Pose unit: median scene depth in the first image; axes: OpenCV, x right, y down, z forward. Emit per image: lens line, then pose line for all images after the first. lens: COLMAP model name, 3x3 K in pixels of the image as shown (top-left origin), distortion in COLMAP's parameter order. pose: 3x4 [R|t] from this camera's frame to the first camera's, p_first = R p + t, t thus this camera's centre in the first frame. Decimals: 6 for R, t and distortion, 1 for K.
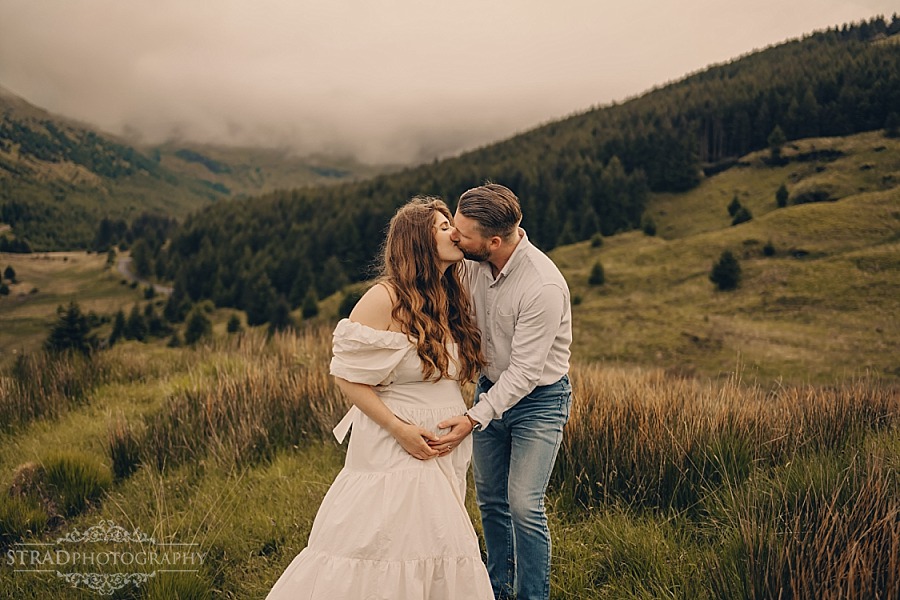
lens RADIAL K [[909.5, 0, 450.1], [0, 909.5, 300.2], [0, 0, 1]] dist [-0.107315, 0.000000]
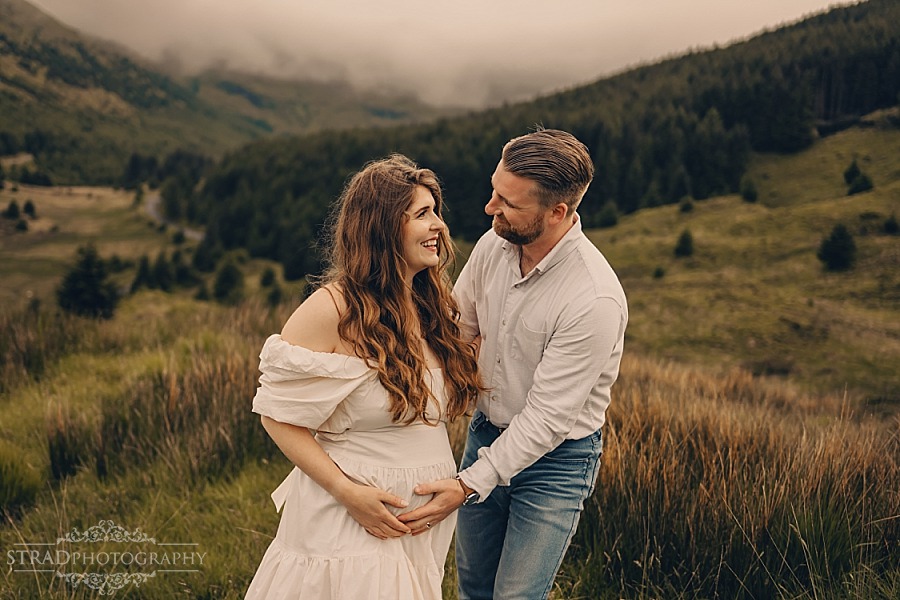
lens RADIAL K [[906.6, 0, 443.8], [0, 906.6, 257.2], [0, 0, 1]] dist [-0.084967, 0.000000]
pose [[0.992909, 0.056717, -0.104471, 0.025600], [-0.055353, 0.998340, 0.015909, -0.017313], [0.105200, -0.010013, 0.994401, 0.125676]]
